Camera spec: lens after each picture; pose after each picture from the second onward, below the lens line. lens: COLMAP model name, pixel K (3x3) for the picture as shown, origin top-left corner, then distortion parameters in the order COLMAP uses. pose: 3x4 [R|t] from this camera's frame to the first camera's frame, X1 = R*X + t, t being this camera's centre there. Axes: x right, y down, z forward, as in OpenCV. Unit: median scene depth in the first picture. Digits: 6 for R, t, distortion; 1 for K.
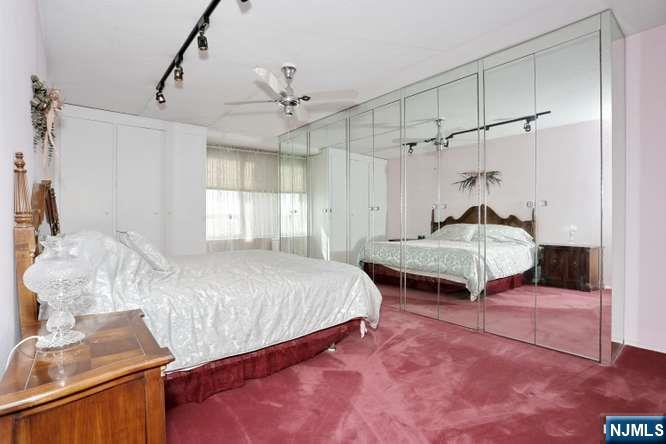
lens RADIAL K [[322.6, 0, 330.3], [0, 322.6, 220.3], [0, 0, 1]] dist [-0.071276, 0.028632]
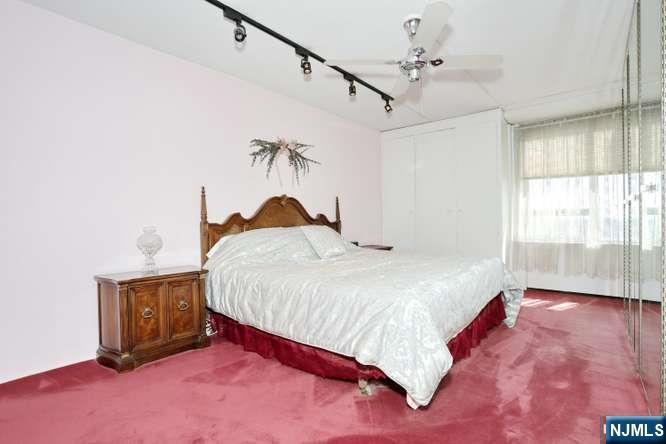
lens RADIAL K [[322.6, 0, 330.3], [0, 322.6, 220.3], [0, 0, 1]] dist [-0.071276, 0.028632]
pose [[0.178051, 0.012862, -0.983937, 0.803346], [-0.000479, 0.999916, 0.012984, -0.007271], [0.984021, -0.001841, 0.178042, 0.885246]]
